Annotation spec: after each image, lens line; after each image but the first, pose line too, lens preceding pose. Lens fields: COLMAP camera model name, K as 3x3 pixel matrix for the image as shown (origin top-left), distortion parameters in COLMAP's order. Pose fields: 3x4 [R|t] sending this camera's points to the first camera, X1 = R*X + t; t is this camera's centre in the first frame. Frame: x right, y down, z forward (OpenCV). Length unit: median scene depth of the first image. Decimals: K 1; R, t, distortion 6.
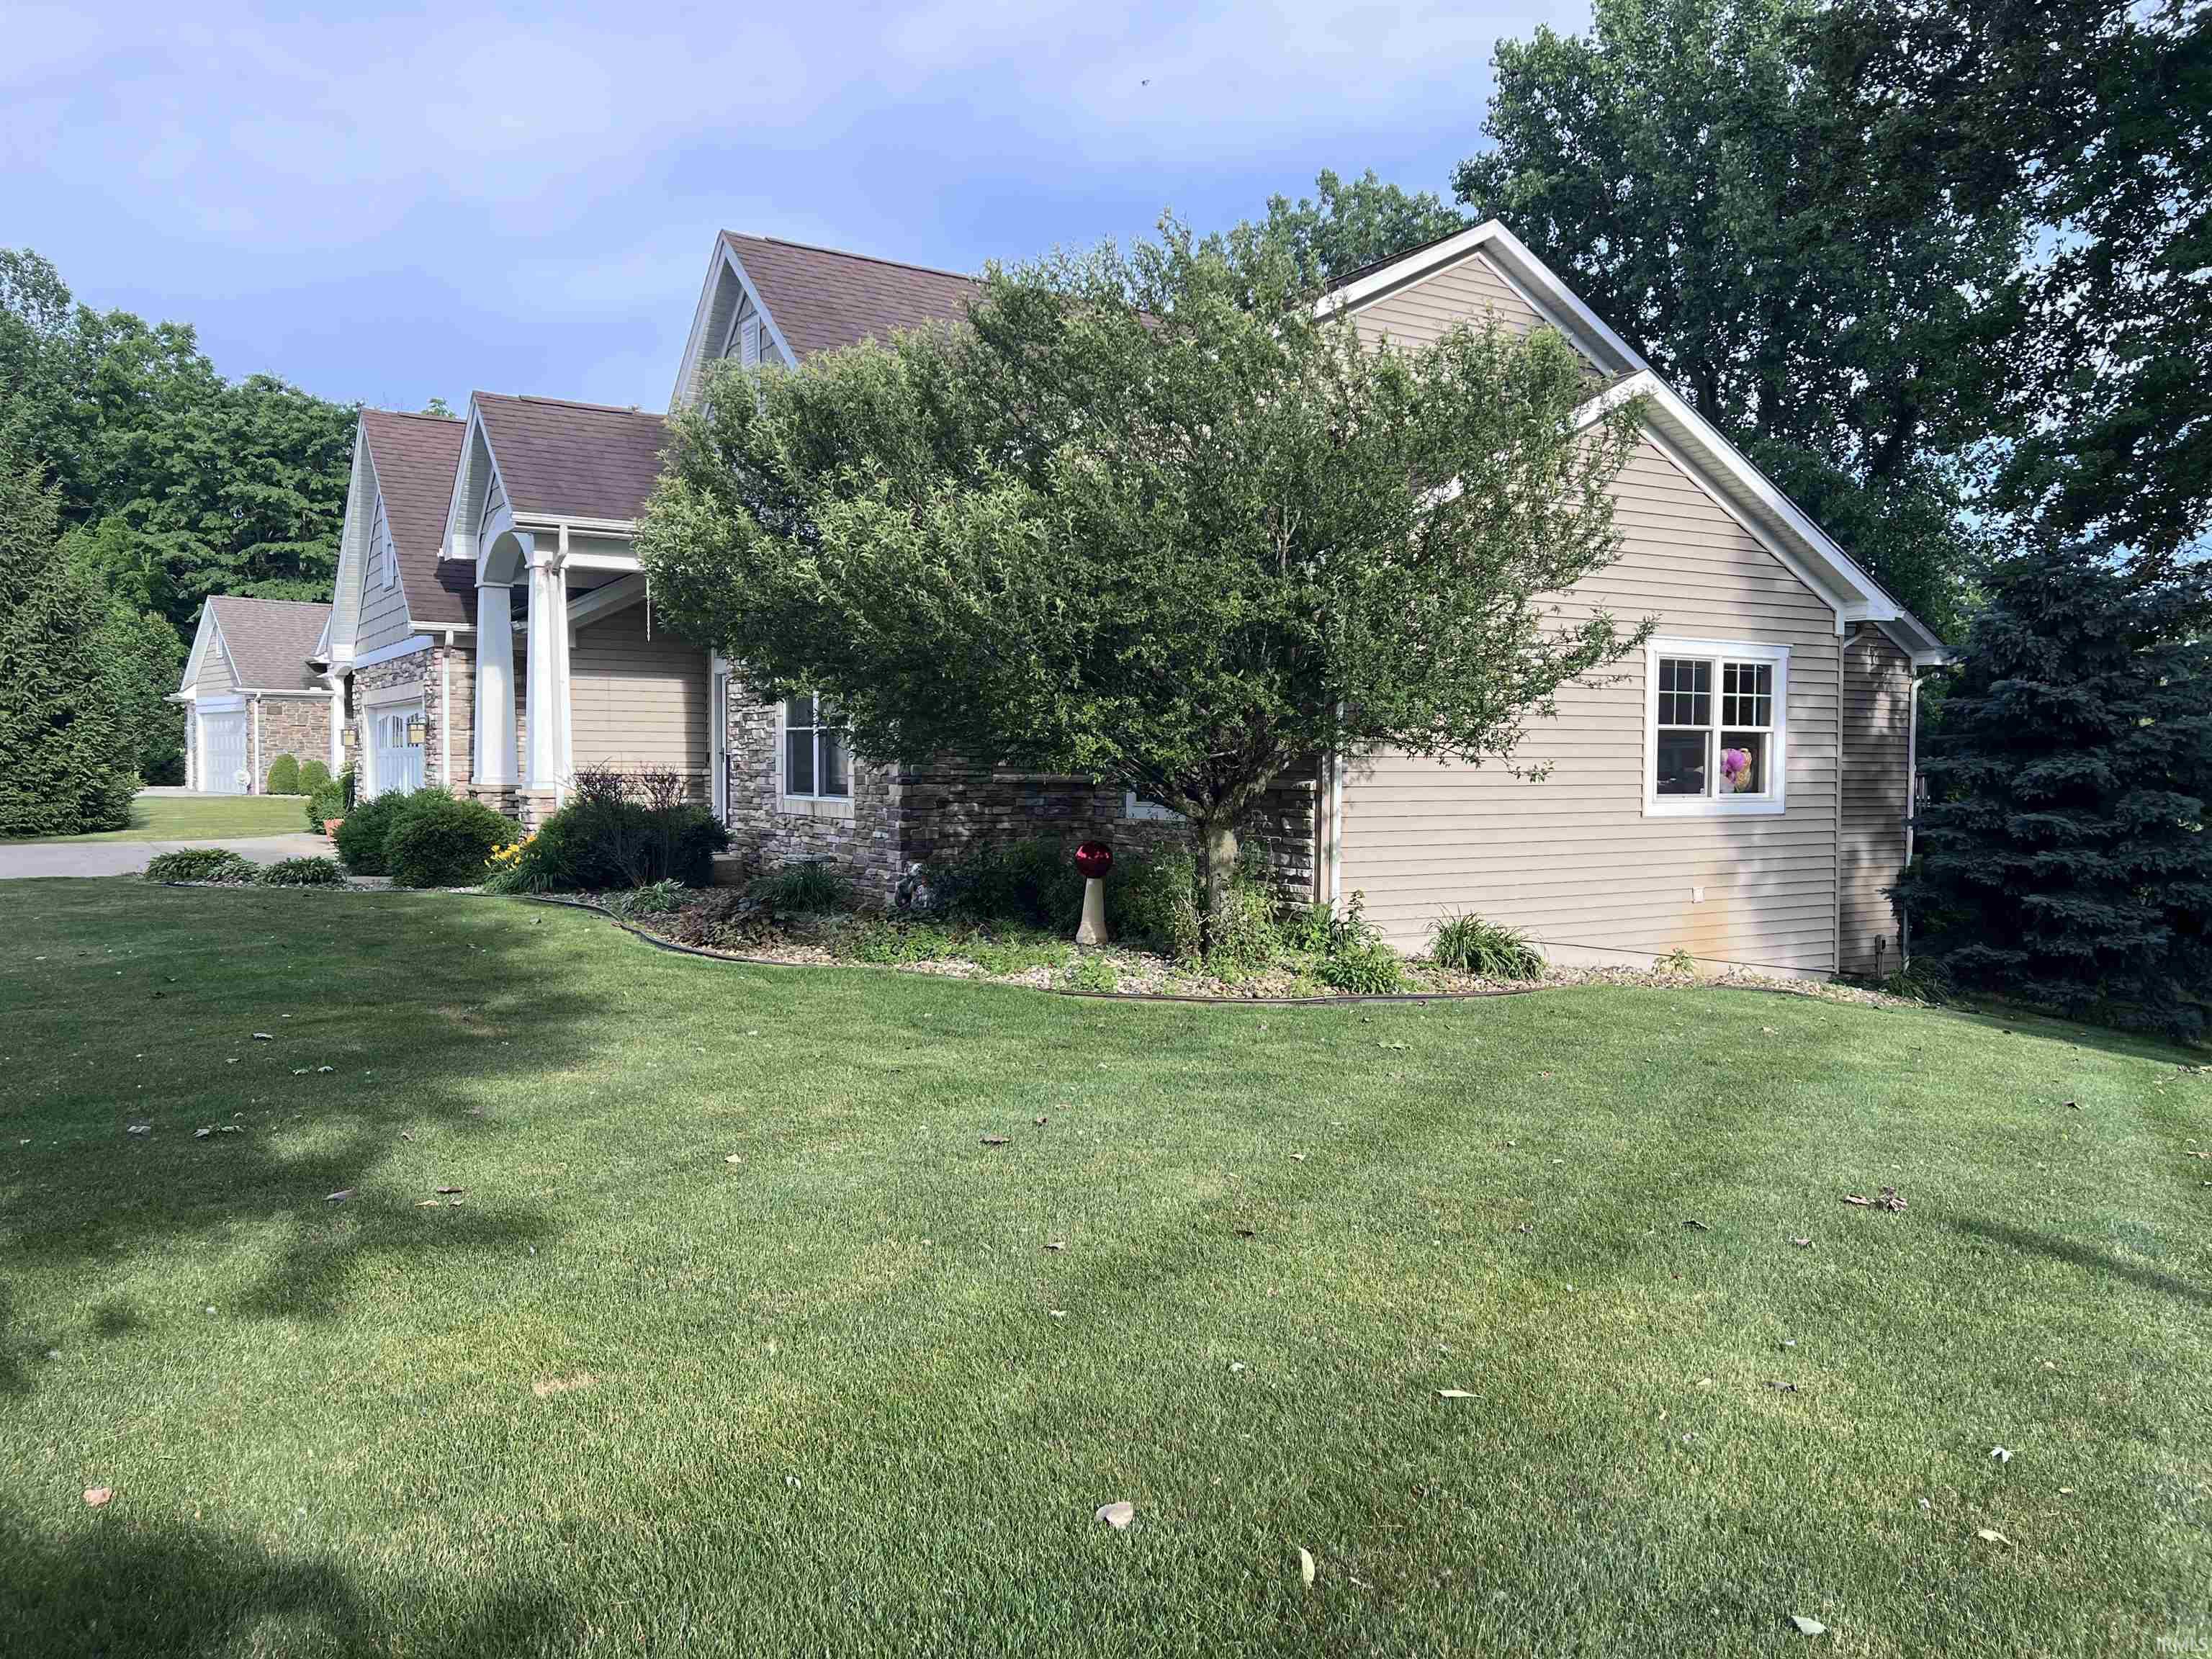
lens RADIAL K [[1625.1, 0, 1111.3], [0, 1625.1, 861.9], [0, 0, 1]] dist [0.071420, -0.083573]
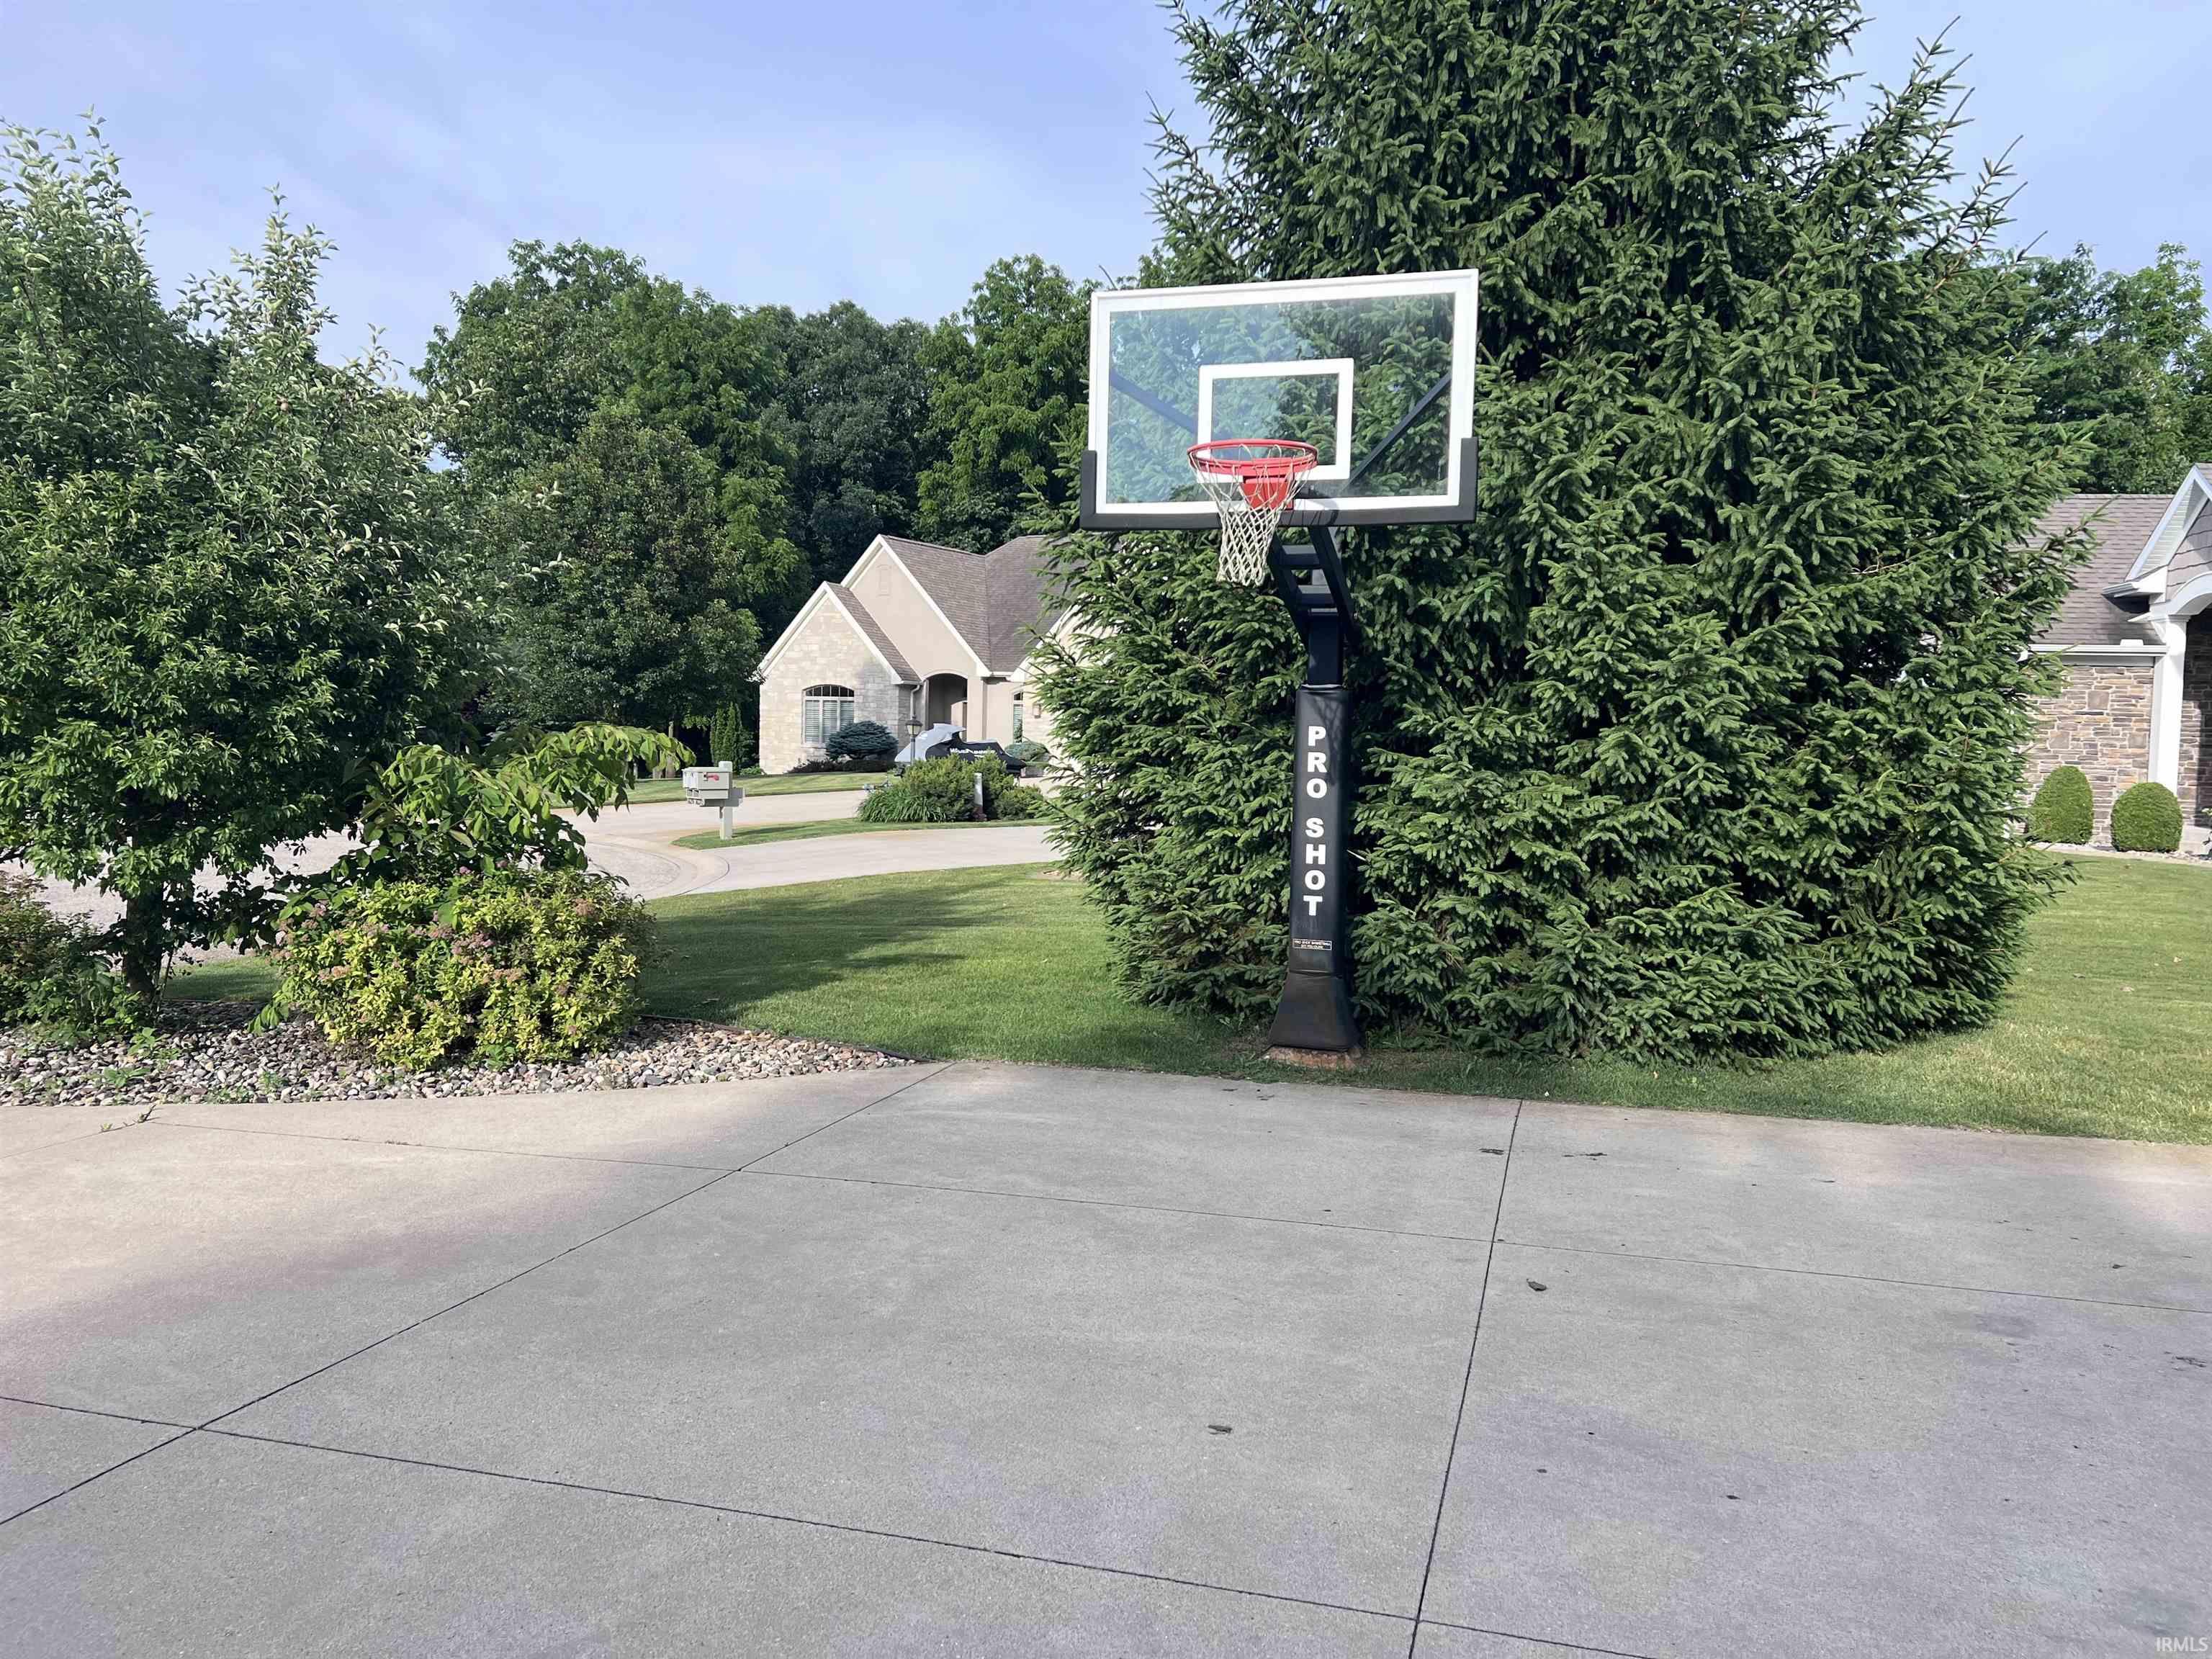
lens RADIAL K [[1625.1, 0, 1111.3], [0, 1625.1, 861.9], [0, 0, 1]] dist [0.071420, -0.083573]
pose [[0.653855, 0.055848, -0.754556, -0.293450], [-0.060862, 0.997923, 0.021121, -0.027544], [0.754168, 0.032114, 0.655896, 0.414654]]
